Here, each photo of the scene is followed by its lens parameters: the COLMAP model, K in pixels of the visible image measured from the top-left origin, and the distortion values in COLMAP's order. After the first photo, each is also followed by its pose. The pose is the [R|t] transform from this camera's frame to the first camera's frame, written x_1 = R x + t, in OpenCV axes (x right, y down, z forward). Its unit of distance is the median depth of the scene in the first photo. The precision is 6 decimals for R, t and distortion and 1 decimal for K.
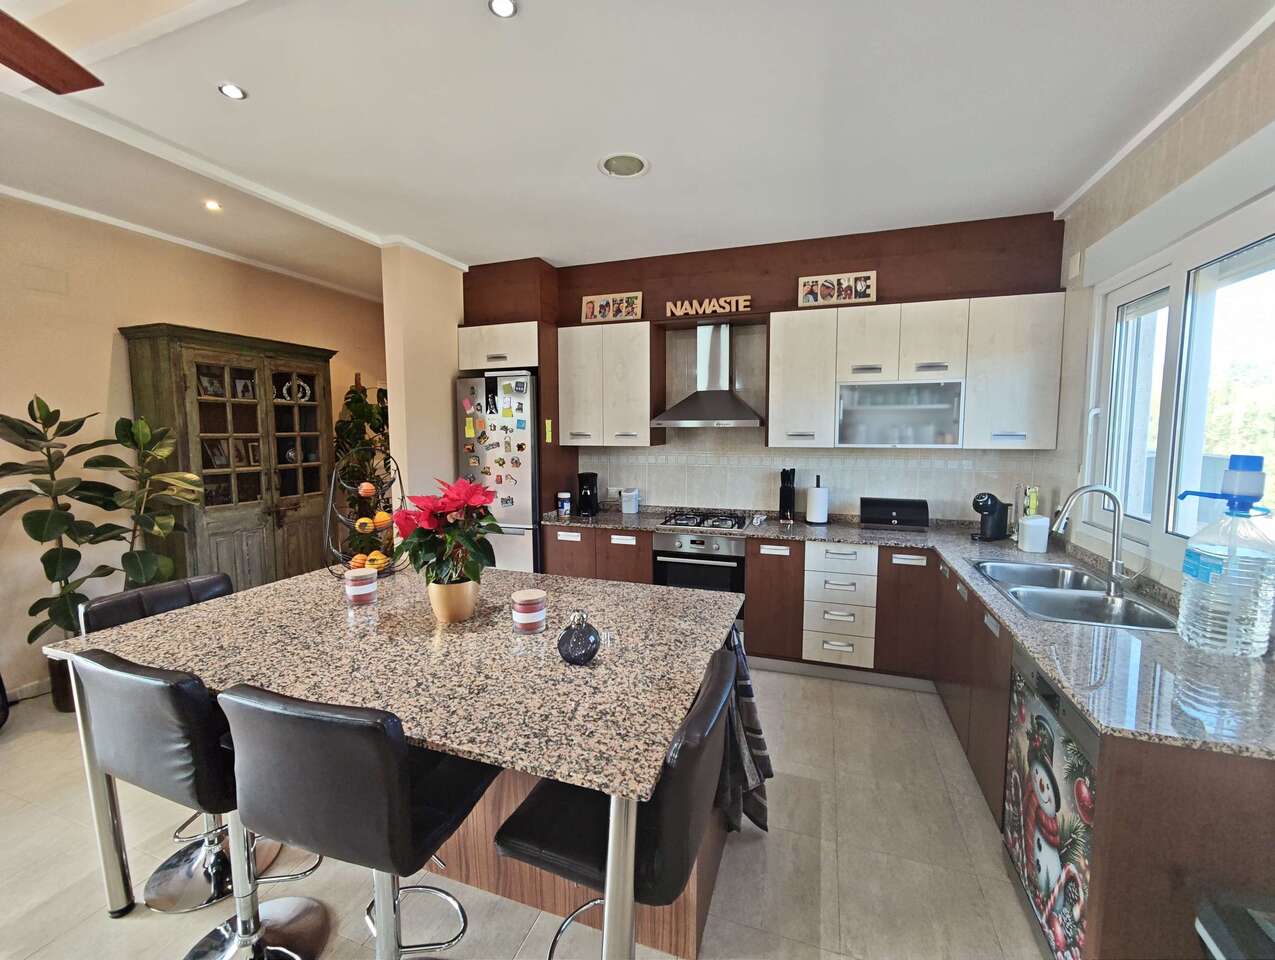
lens RADIAL K [[536.6, 0, 635.2], [0, 536.6, 478.0], [0, 0, 1]] dist [-0.004697, 0.001776]
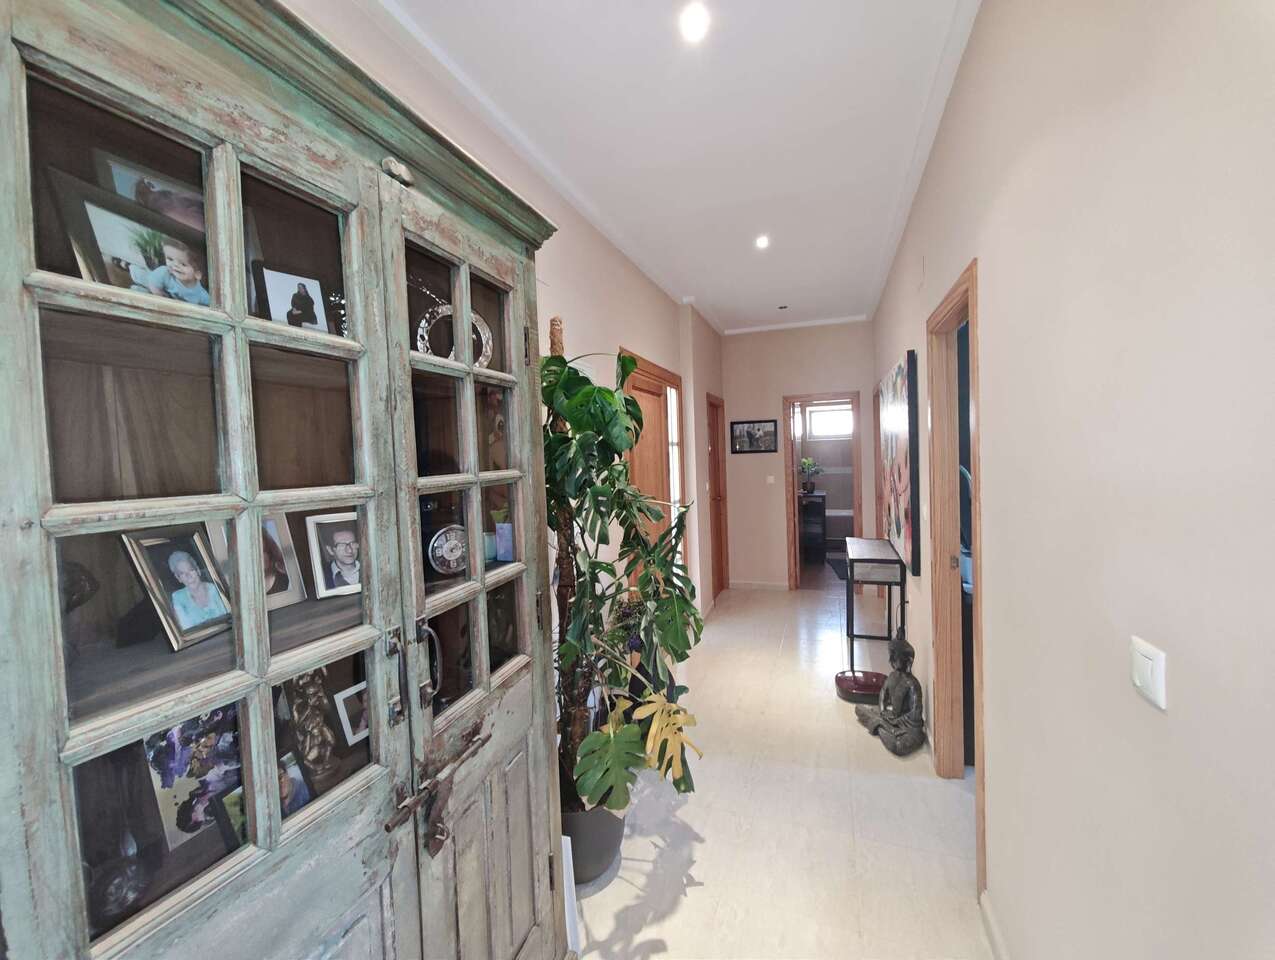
lens RADIAL K [[536.6, 0, 639.0], [0, 536.6, 479.7], [0, 0, 1]] dist [-0.004697, 0.001776]
pose [[0.999299, -0.036225, -0.009436, -0.568900], [0.035690, 0.998024, -0.051718, -0.067030], [0.011291, 0.051345, 0.998617, 0.752929]]
